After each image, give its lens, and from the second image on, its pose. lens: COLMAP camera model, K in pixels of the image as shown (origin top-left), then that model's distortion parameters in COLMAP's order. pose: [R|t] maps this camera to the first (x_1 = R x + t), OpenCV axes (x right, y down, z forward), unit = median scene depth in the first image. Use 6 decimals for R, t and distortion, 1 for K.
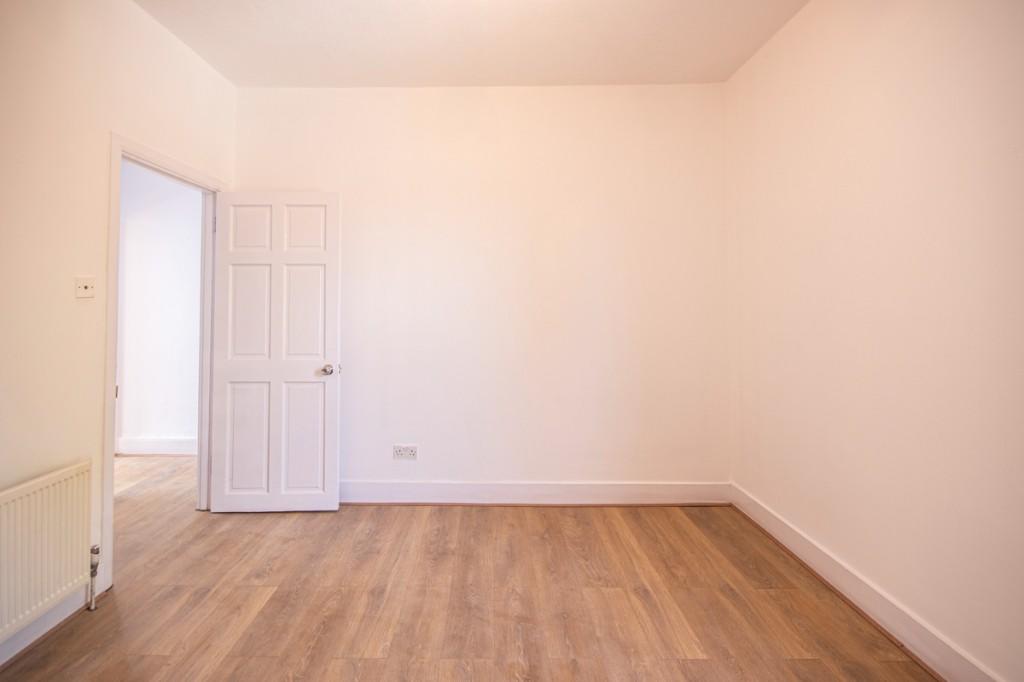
lens RADIAL K [[443.8, 0, 506.1], [0, 443.8, 361.4], [0, 0, 1]] dist [-0.031166, -0.000511]
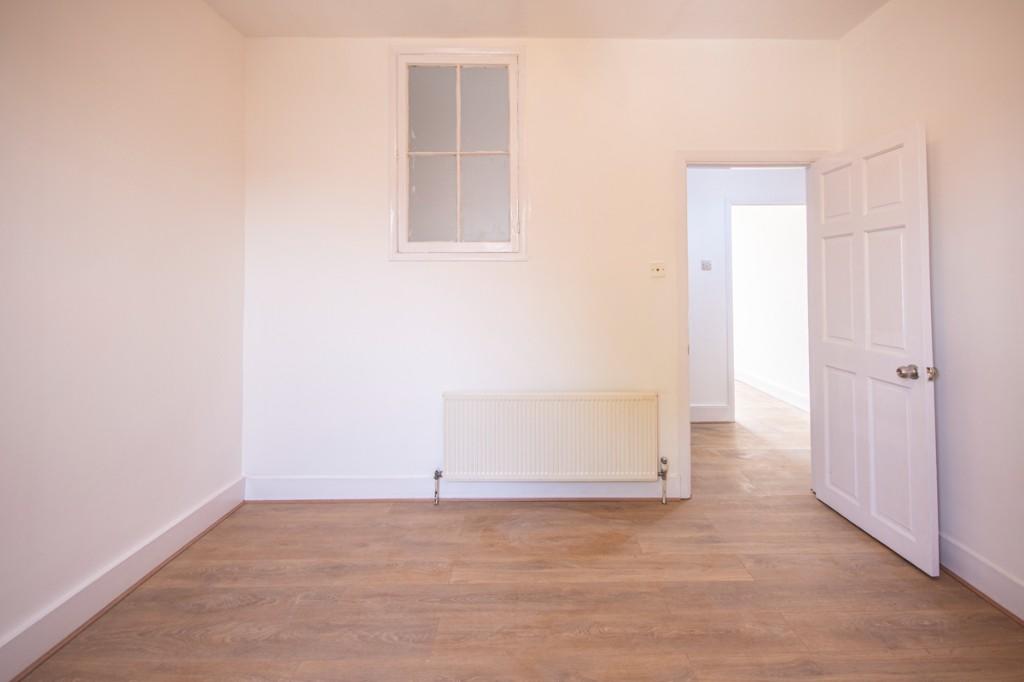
lens RADIAL K [[440.0, 0, 507.8], [0, 440.0, 336.2], [0, 0, 1]] dist [-0.002035, -0.009234]
pose [[-0.002369, 0.114193, -0.993456, 0.387100], [-0.120881, 0.986141, 0.113641, -0.050733], [0.992664, 0.120359, 0.011468, 0.428145]]
